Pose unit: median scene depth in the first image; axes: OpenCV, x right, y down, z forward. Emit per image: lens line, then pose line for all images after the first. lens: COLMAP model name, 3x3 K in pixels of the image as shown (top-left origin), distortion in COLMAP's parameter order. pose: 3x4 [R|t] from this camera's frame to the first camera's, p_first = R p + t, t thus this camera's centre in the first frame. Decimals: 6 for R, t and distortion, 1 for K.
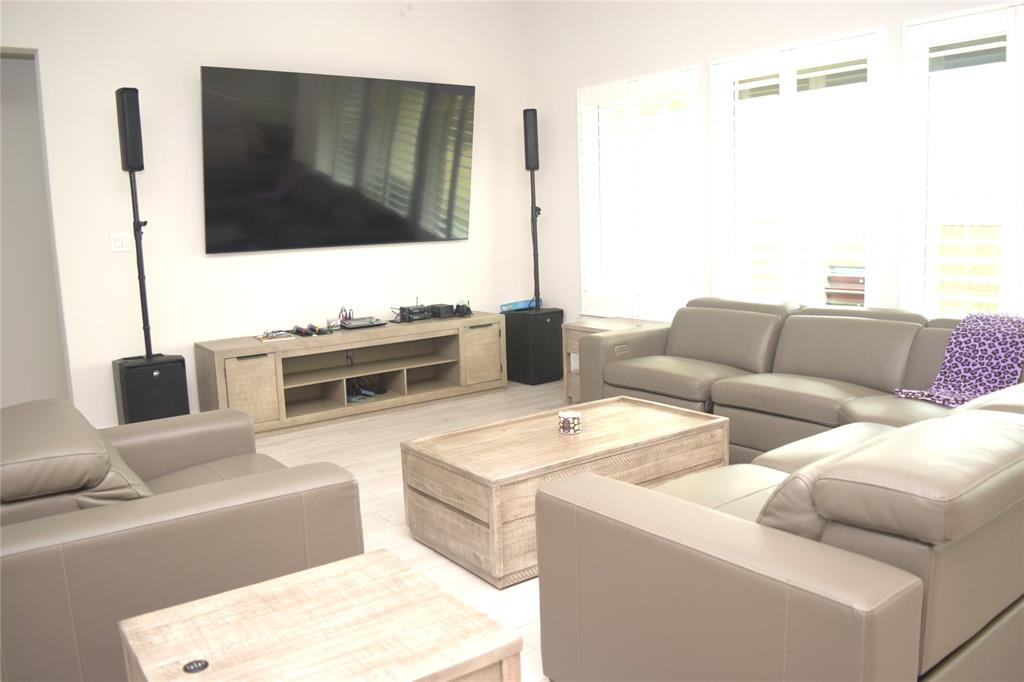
lens RADIAL K [[814.9, 0, 512.3], [0, 814.9, 340.4], [0, 0, 1]] dist [-0.092734, 0.009954]
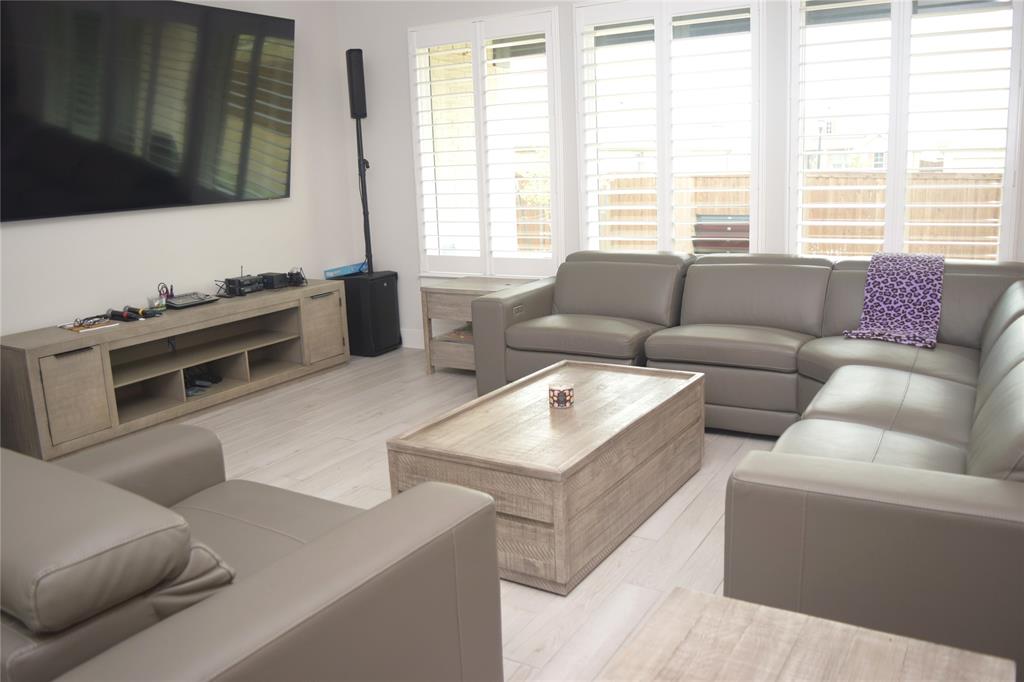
lens RADIAL K [[814.9, 0, 512.7], [0, 814.9, 339.2], [0, 0, 1]] dist [-0.092734, 0.009954]
pose [[0.927965, -0.079557, 0.364076, -0.202933], [0.062161, 0.996305, 0.059272, -0.011138], [-0.367446, -0.032371, 0.929481, 0.128355]]
